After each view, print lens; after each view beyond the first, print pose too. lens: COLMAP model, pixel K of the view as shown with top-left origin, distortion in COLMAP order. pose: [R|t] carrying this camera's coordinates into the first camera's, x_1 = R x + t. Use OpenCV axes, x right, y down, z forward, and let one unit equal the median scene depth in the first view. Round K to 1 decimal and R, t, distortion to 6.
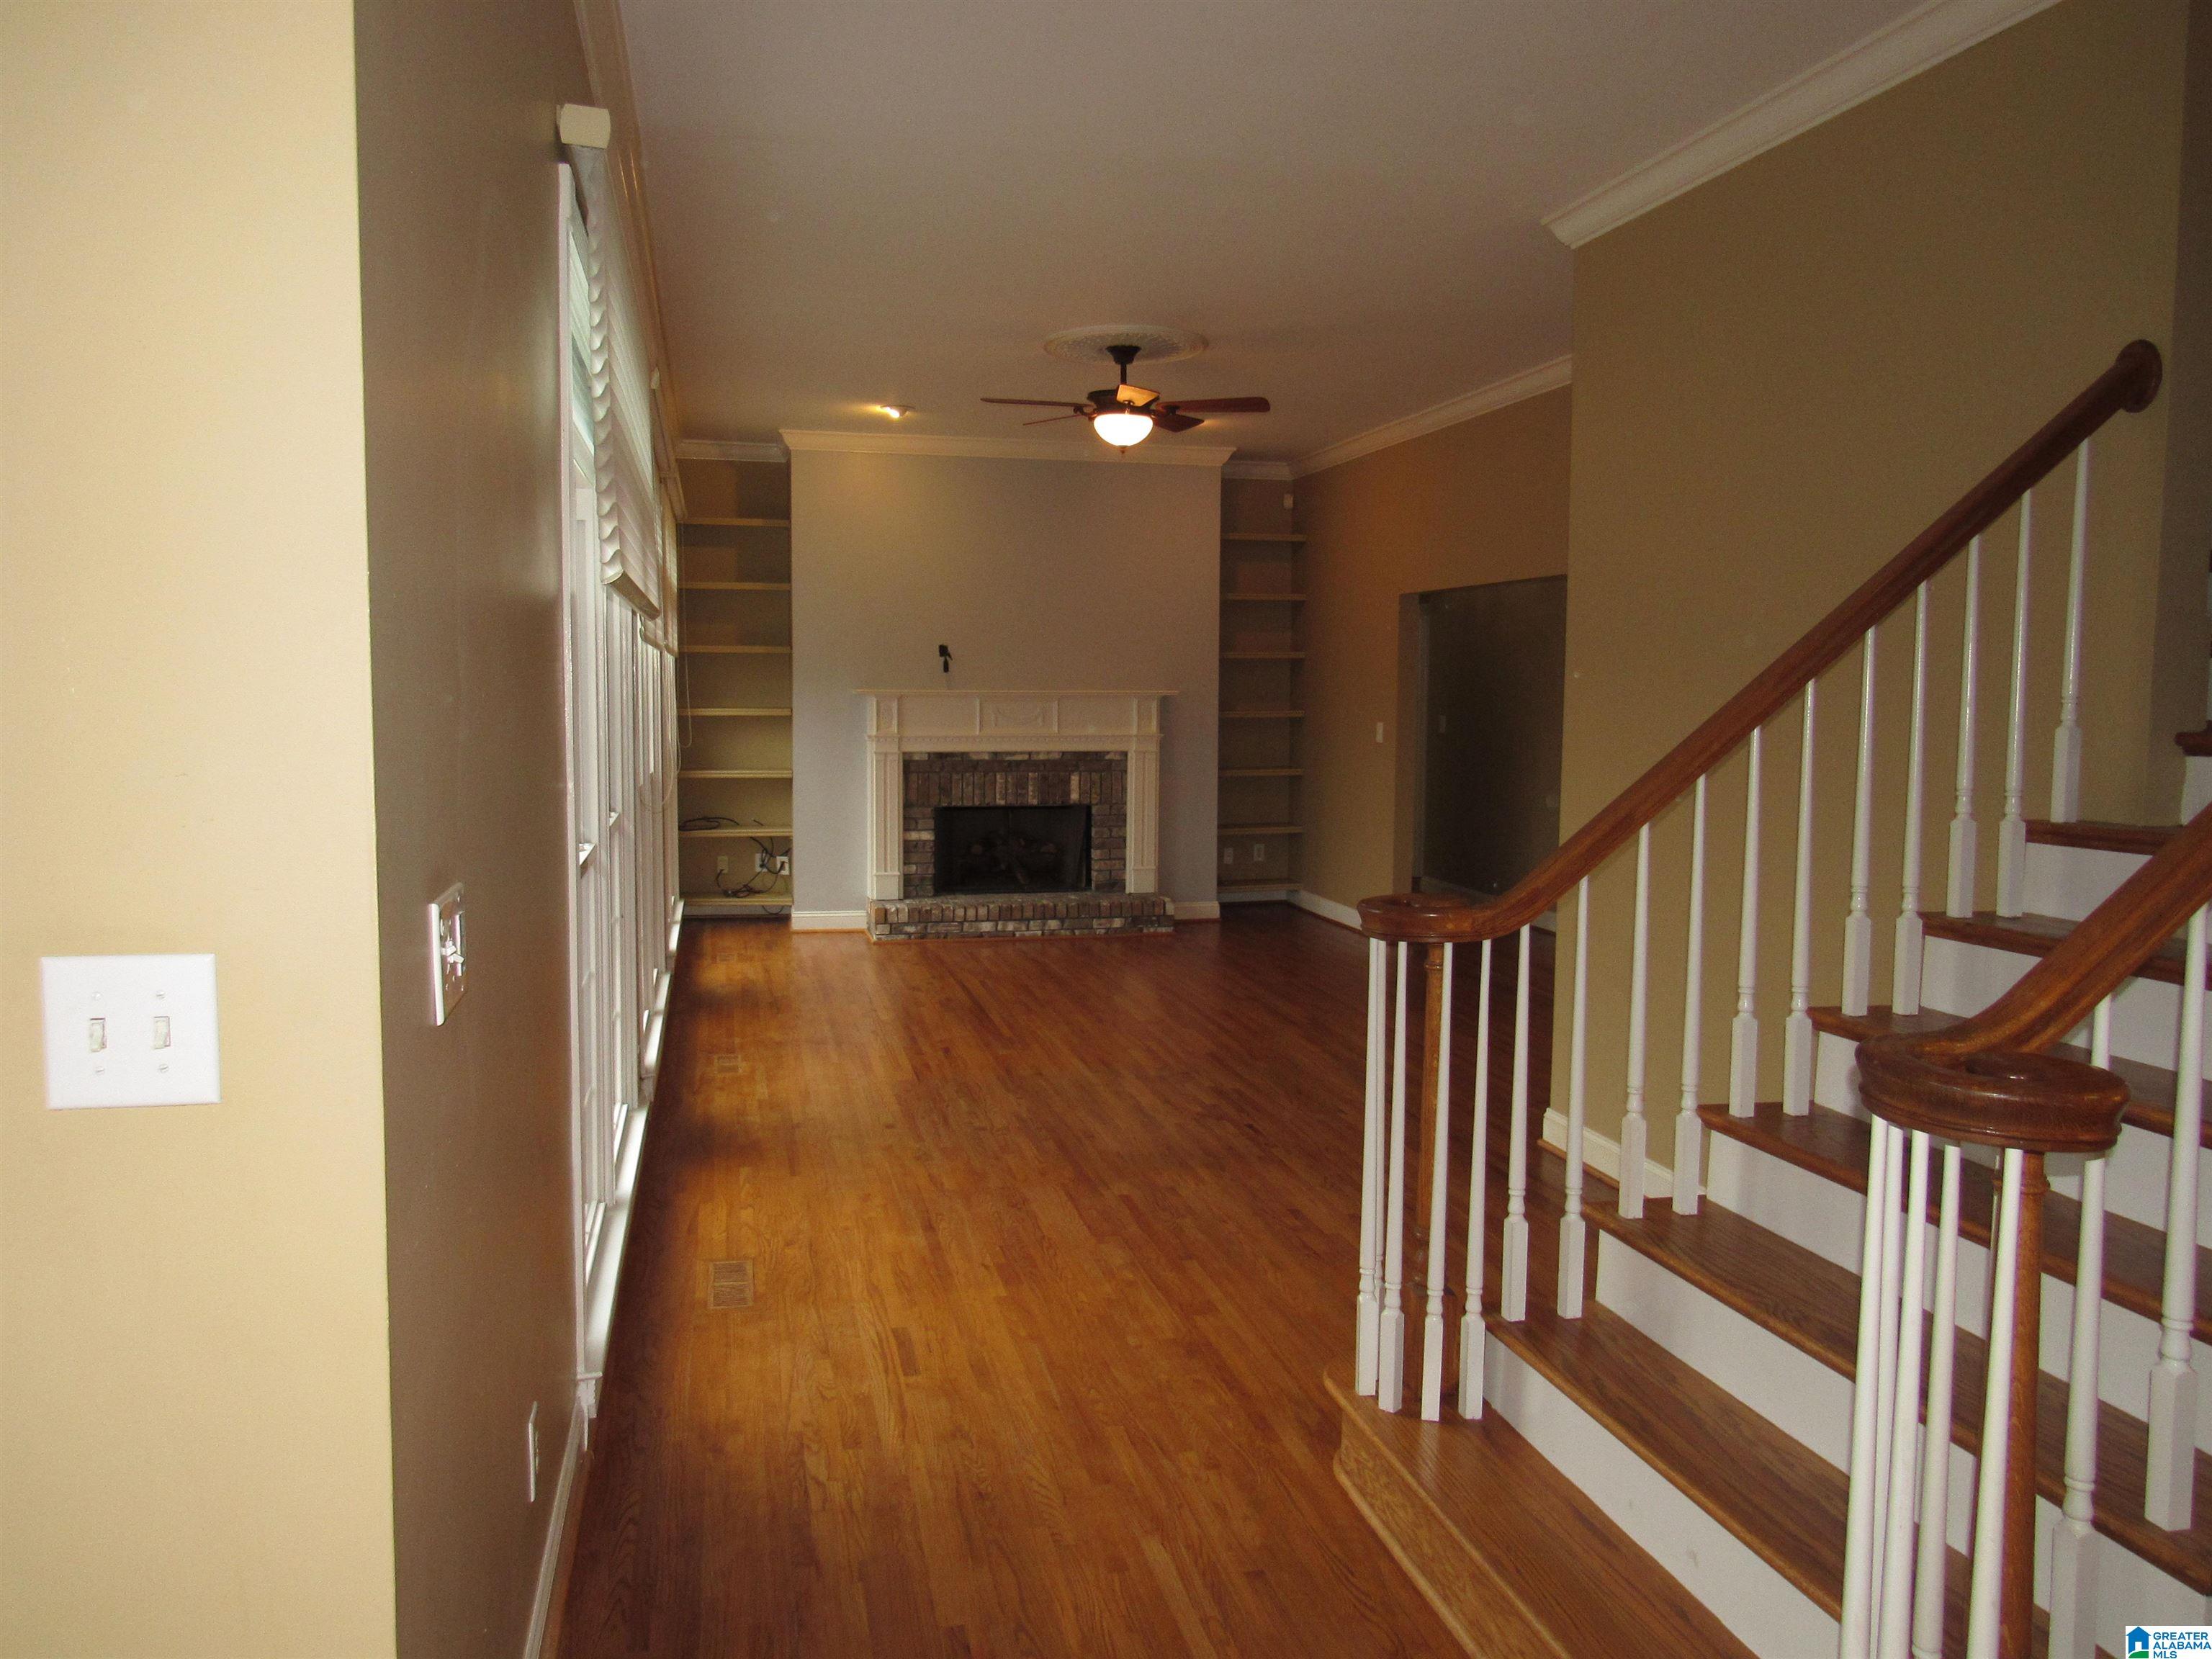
lens RADIAL K [[1570.6, 0, 1106.0], [0, 1570.6, 829.5], [0, 0, 1]] dist [-0.023057, 0.002356]
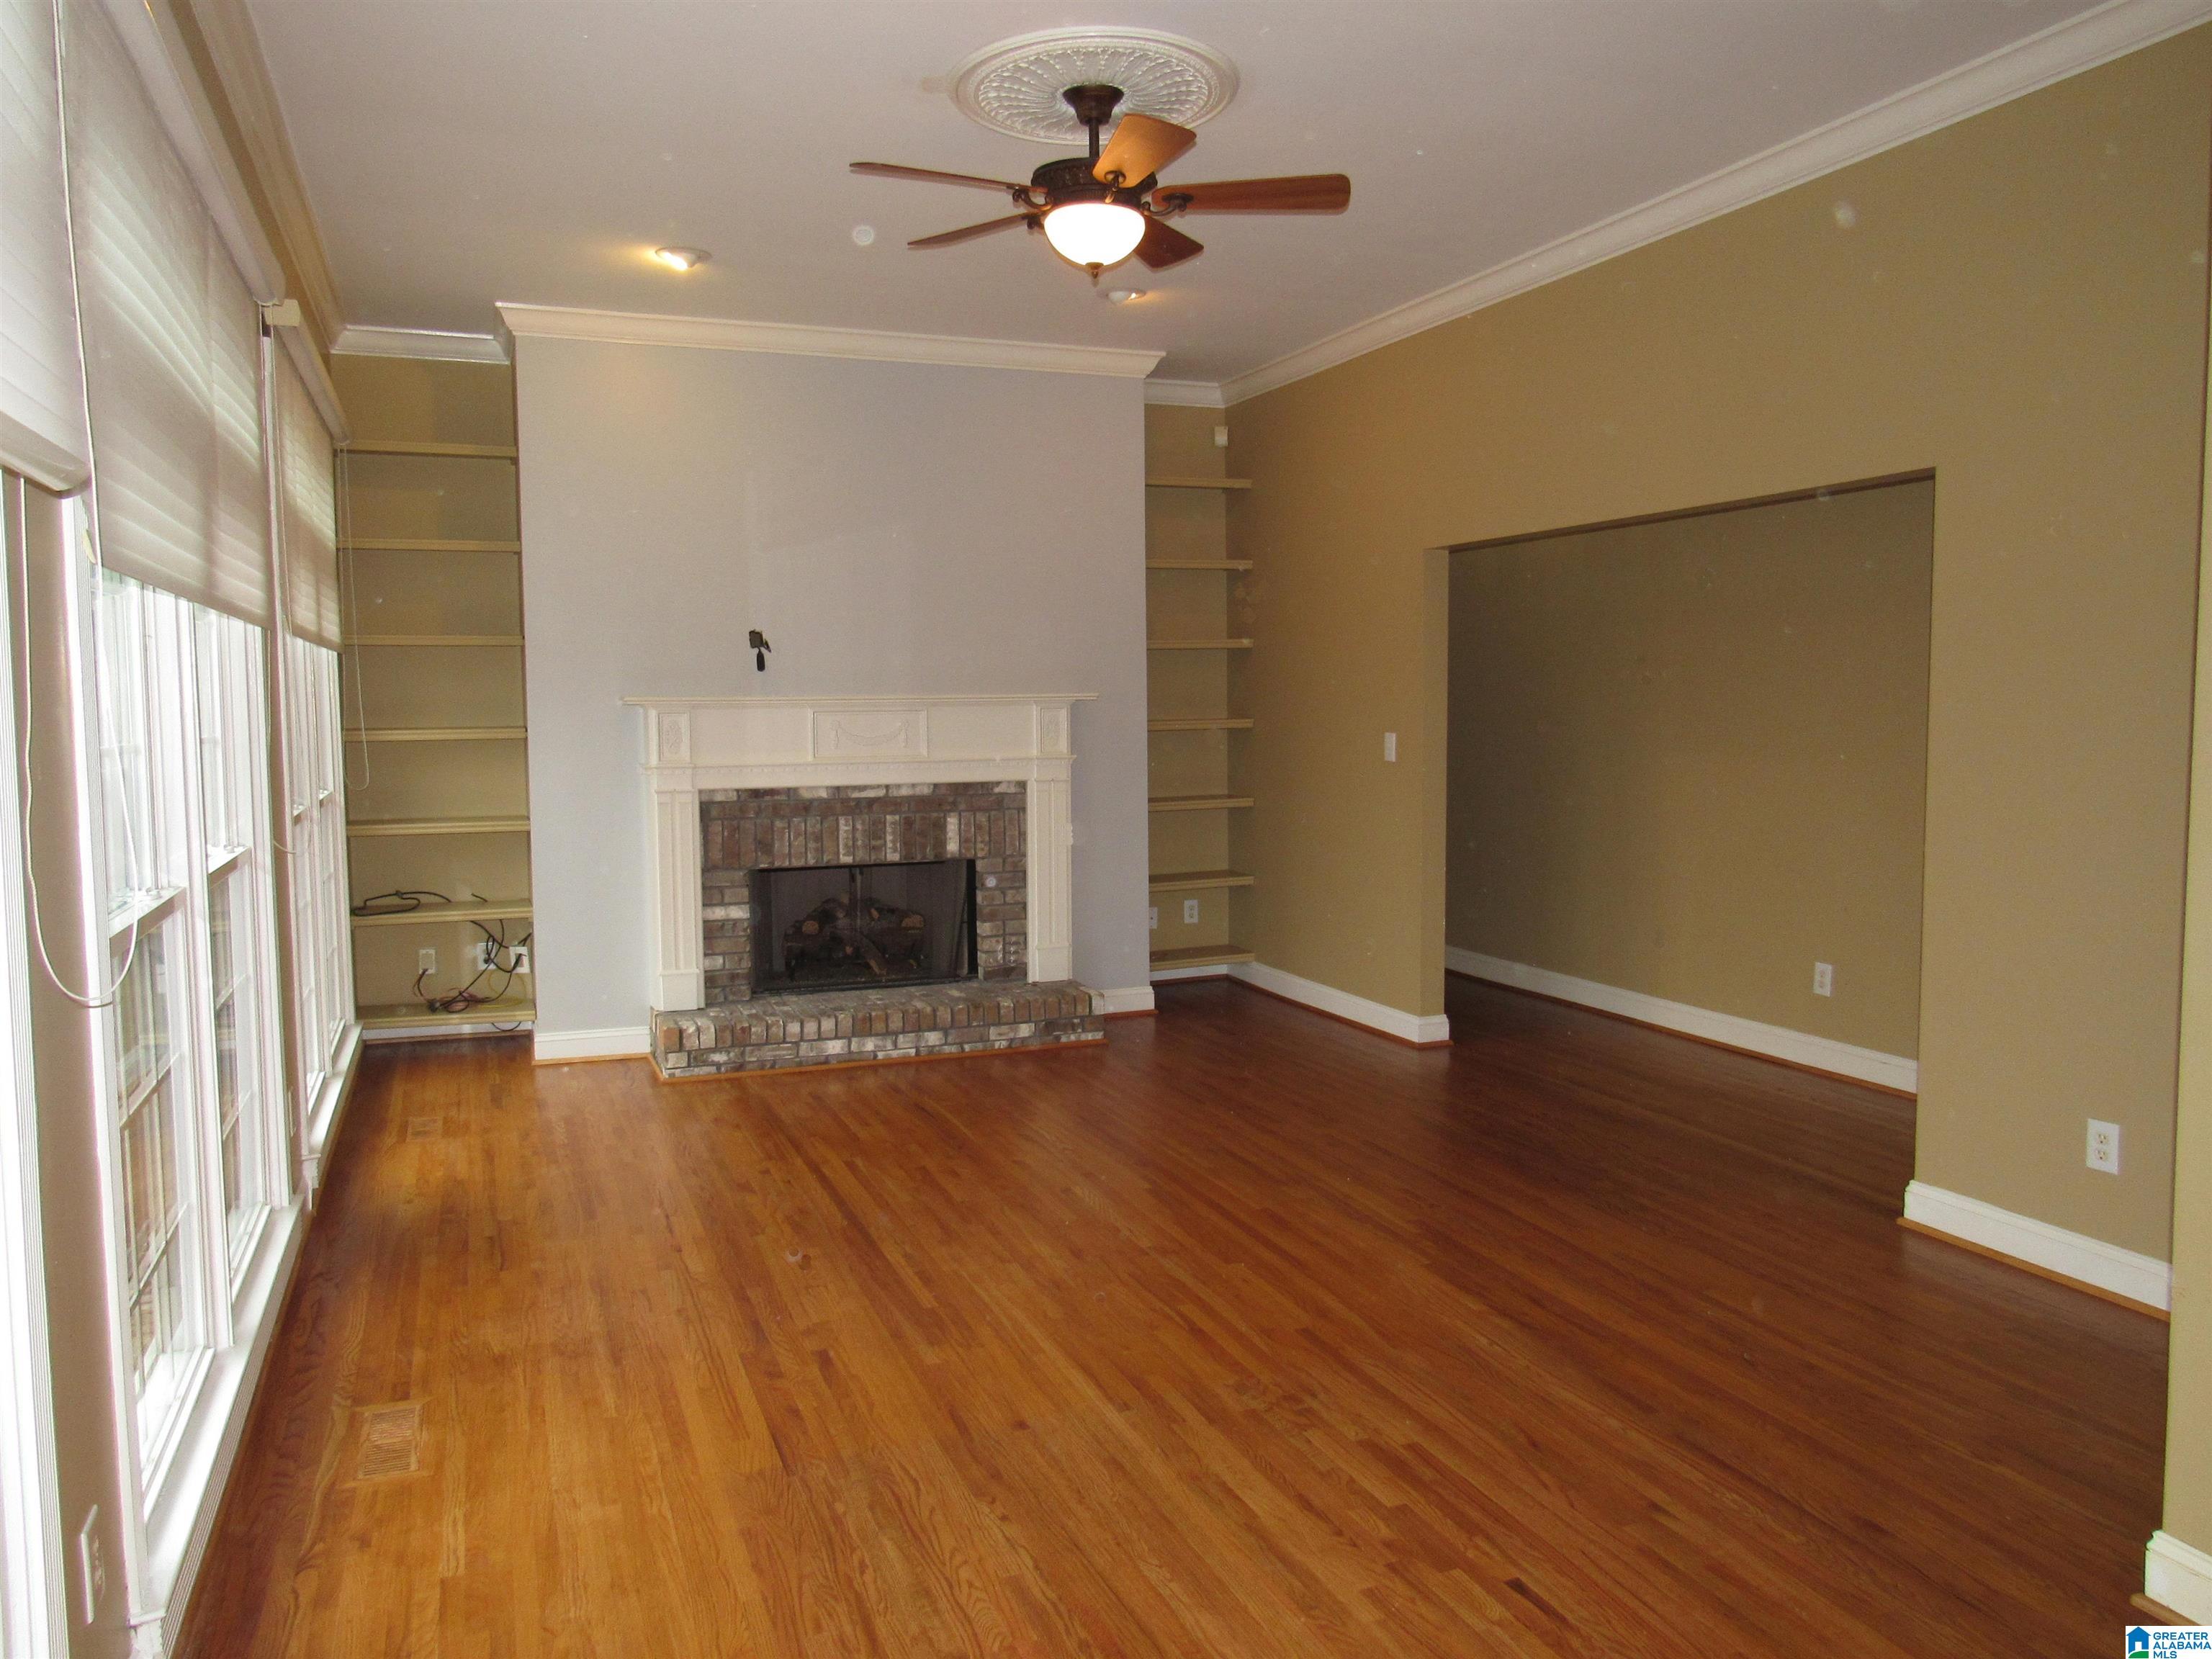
lens RADIAL K [[1570.6, 0, 1106.0], [0, 1570.6, 829.5], [0, 0, 1]] dist [-0.023057, 0.002356]
pose [[0.989473, -0.026604, 0.142249, -0.052924], [0.027821, 0.999591, -0.006572, -0.023089], [-0.142016, 0.010461, 0.989809, 0.310624]]
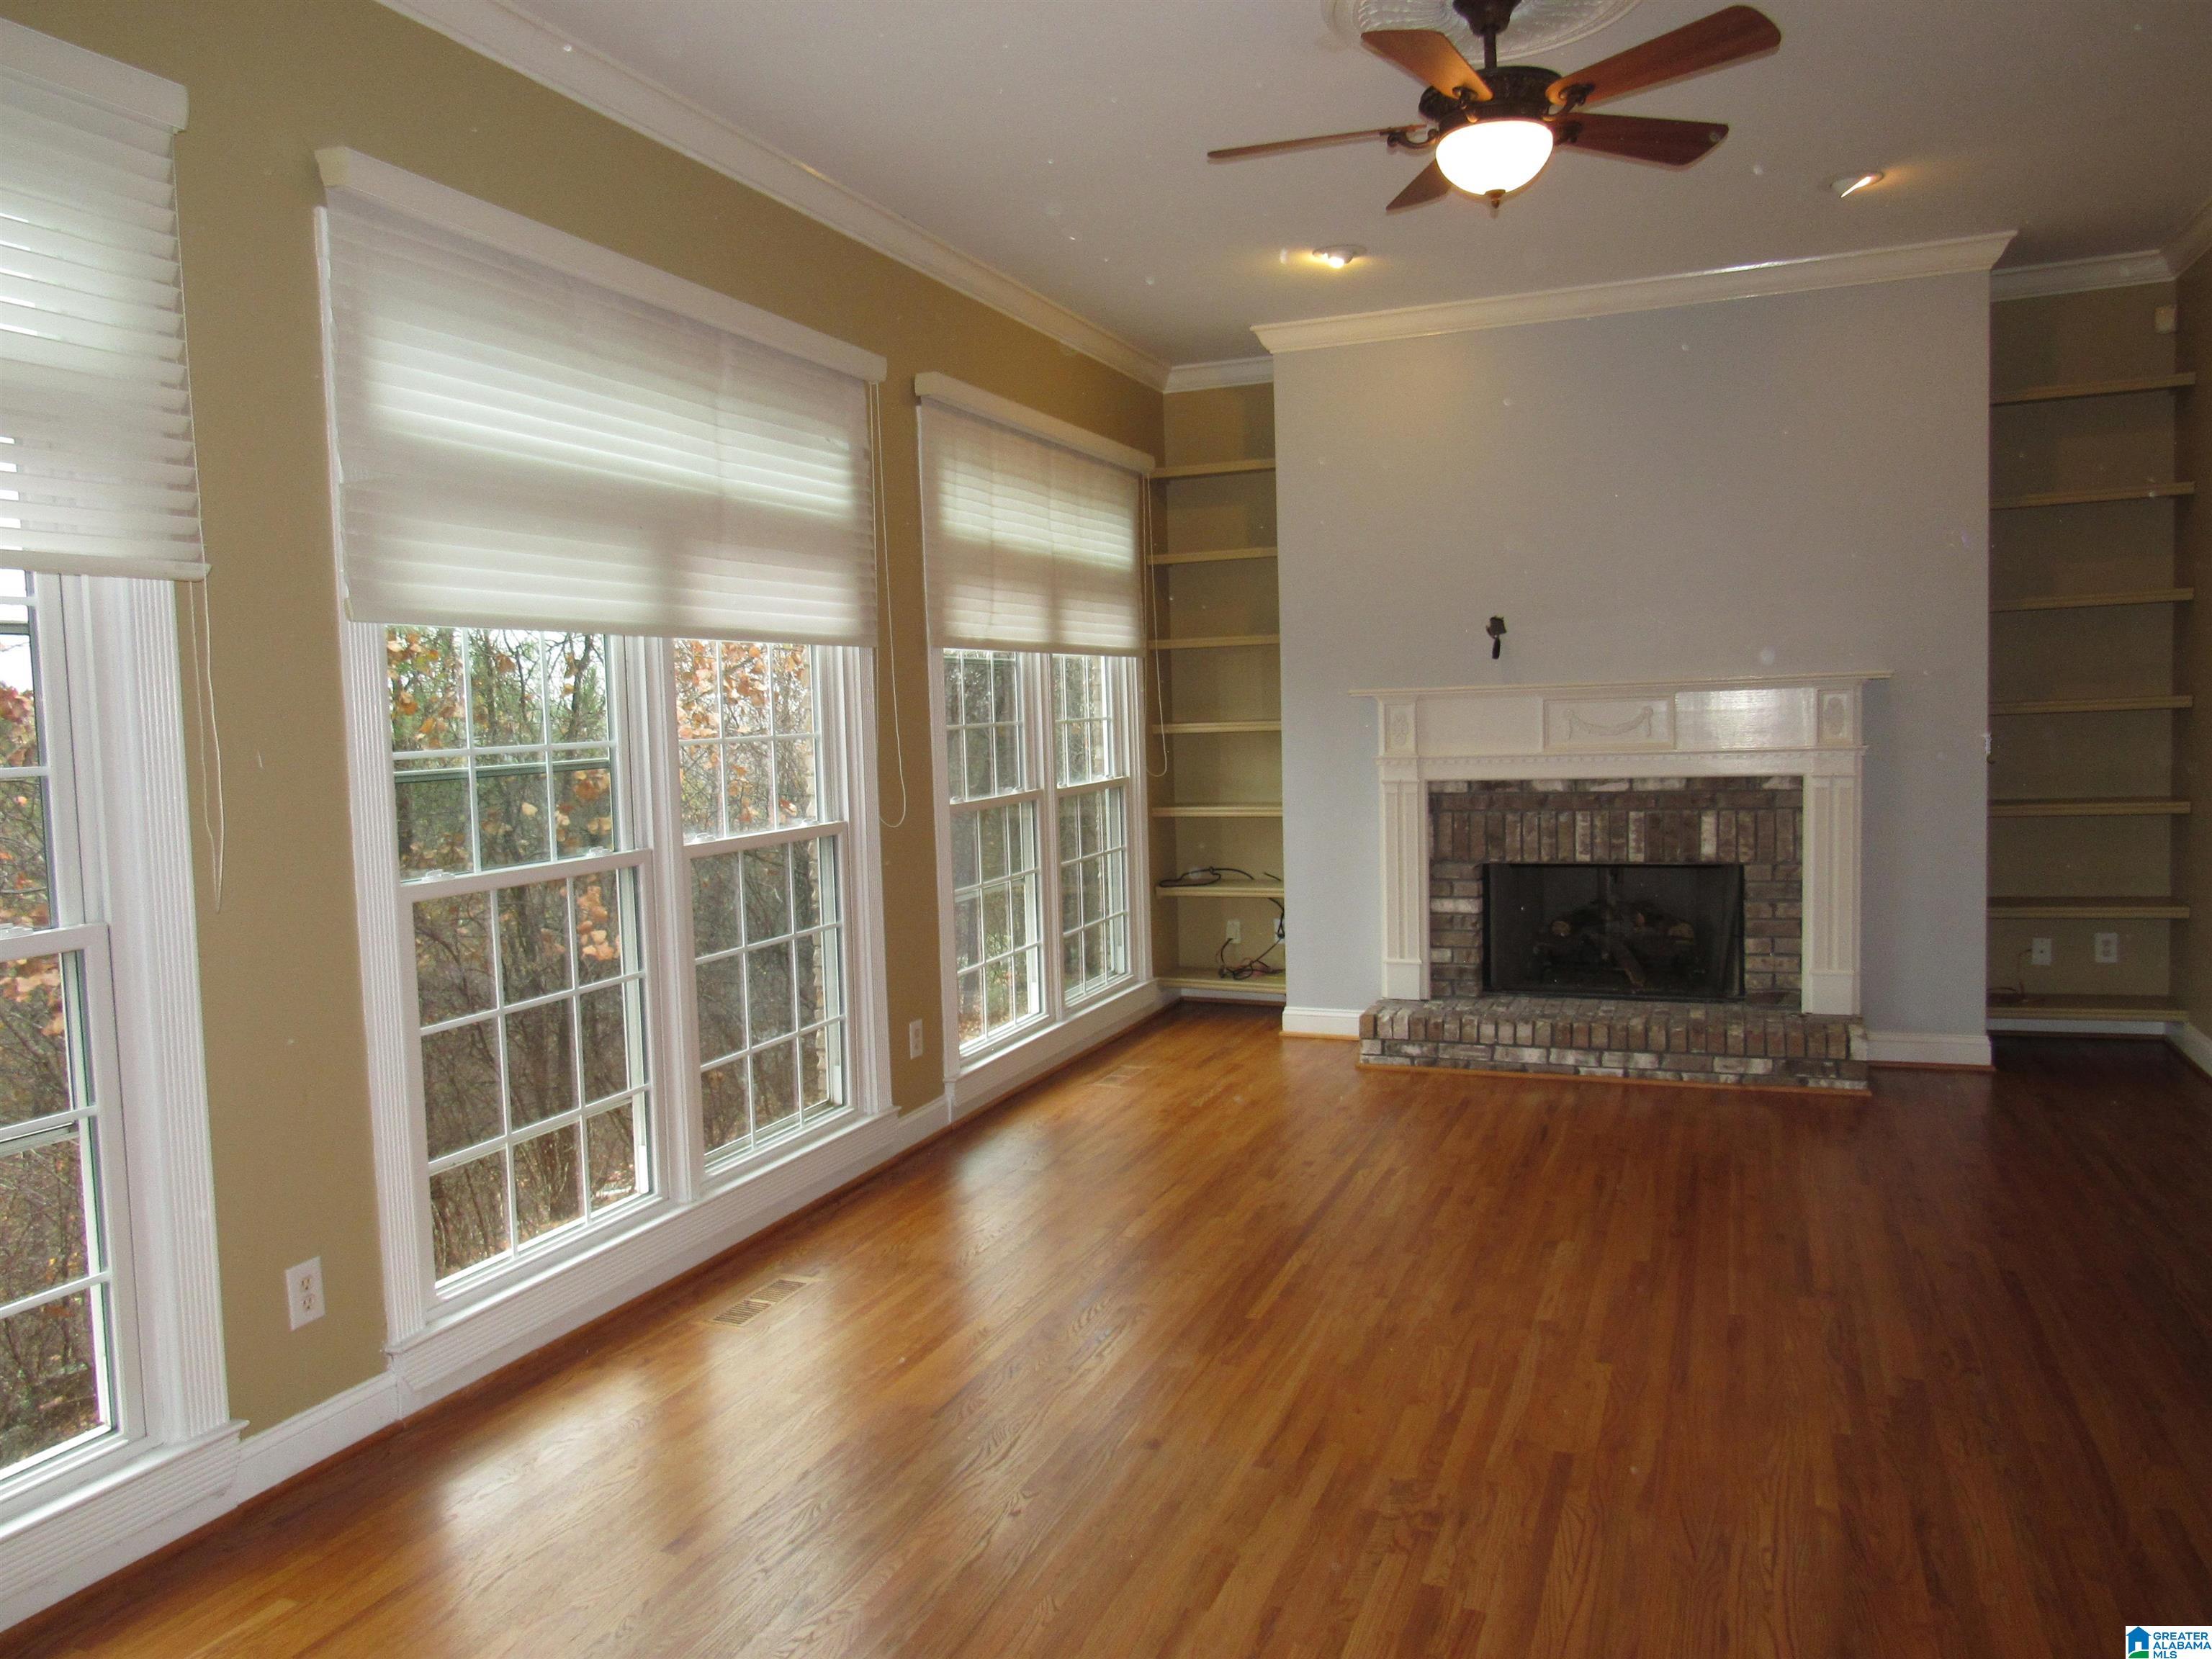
lens RADIAL K [[1579.2, 0, 1106.0], [0, 1579.2, 829.5], [0, 0, 1]] dist [-0.020746, 0.000895]
pose [[0.811805, 0.009432, -0.583853, 0.152065], [-0.013086, 0.999912, -0.002043, -0.025350], [0.583783, 0.009299, 0.811857, 0.373126]]
